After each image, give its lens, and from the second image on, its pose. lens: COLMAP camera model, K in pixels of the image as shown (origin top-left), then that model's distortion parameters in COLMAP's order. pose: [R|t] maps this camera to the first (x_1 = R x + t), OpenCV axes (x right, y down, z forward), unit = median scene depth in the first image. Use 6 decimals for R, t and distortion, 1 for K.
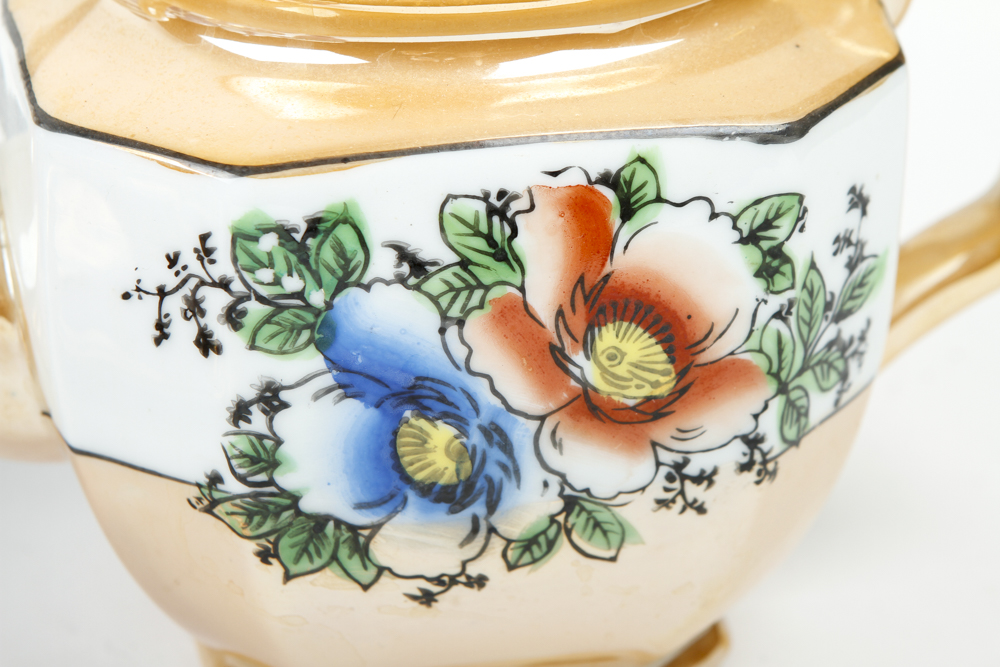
lens RADIAL K [[3258.0, 0, 515.9], [0, 3258.0, 333.1], [0, 0, 1]] dist [0.421240, 0.520406]
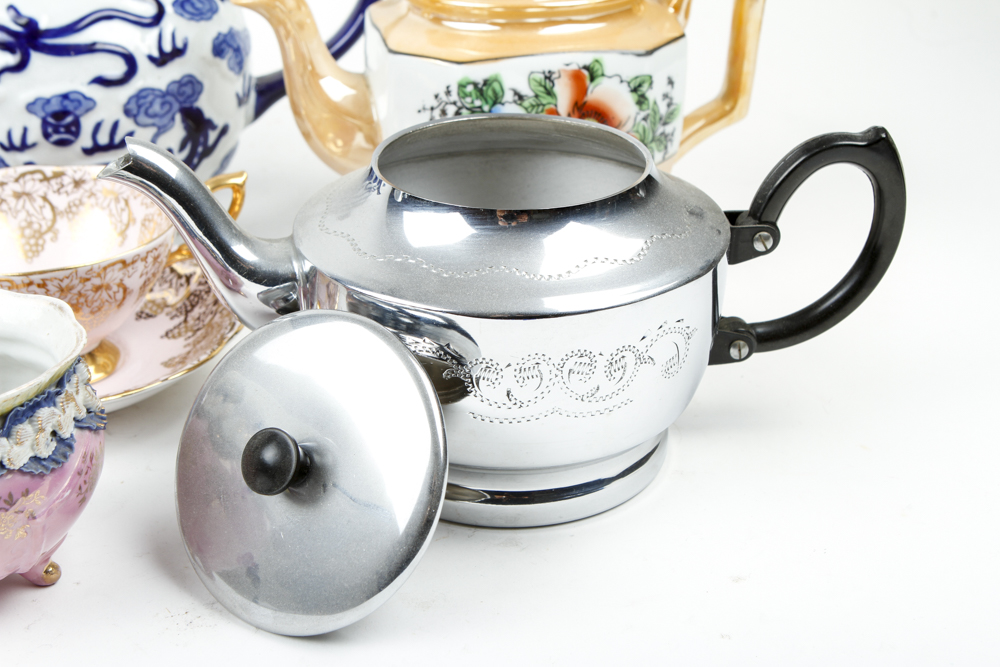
lens RADIAL K [[1603.6, 0, 500.0], [0, 1603.6, 333.5], [0, 0, 1]] dist [-0.025826, -0.089341]
pose [[0.999987, -0.004576, 0.002202, -0.051512], [0.004587, 0.999977, -0.005060, 0.193952], [-0.002179, 0.005070, 0.999985, -0.422158]]
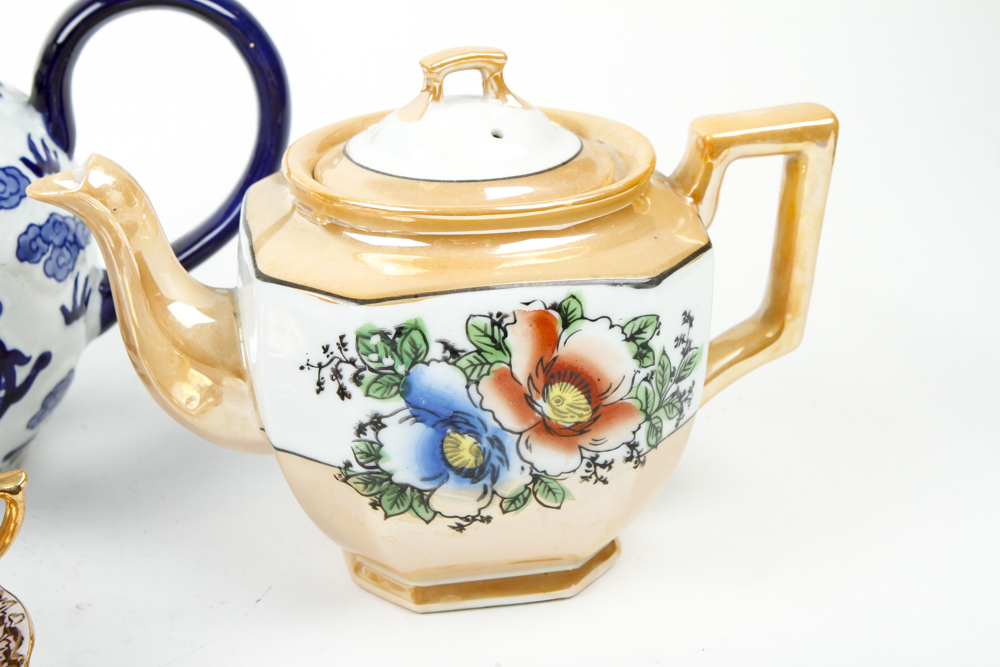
lens RADIAL K [[1603.6, 0, 500.0], [0, 1603.6, 333.5], [0, 0, 1]] dist [-0.025826, -0.089341]
pose [[0.999888, 0.002957, -0.014656, 0.009605], [-0.003418, 0.999498, -0.031486, -0.002387], [0.014556, 0.031532, 0.999397, 0.072332]]
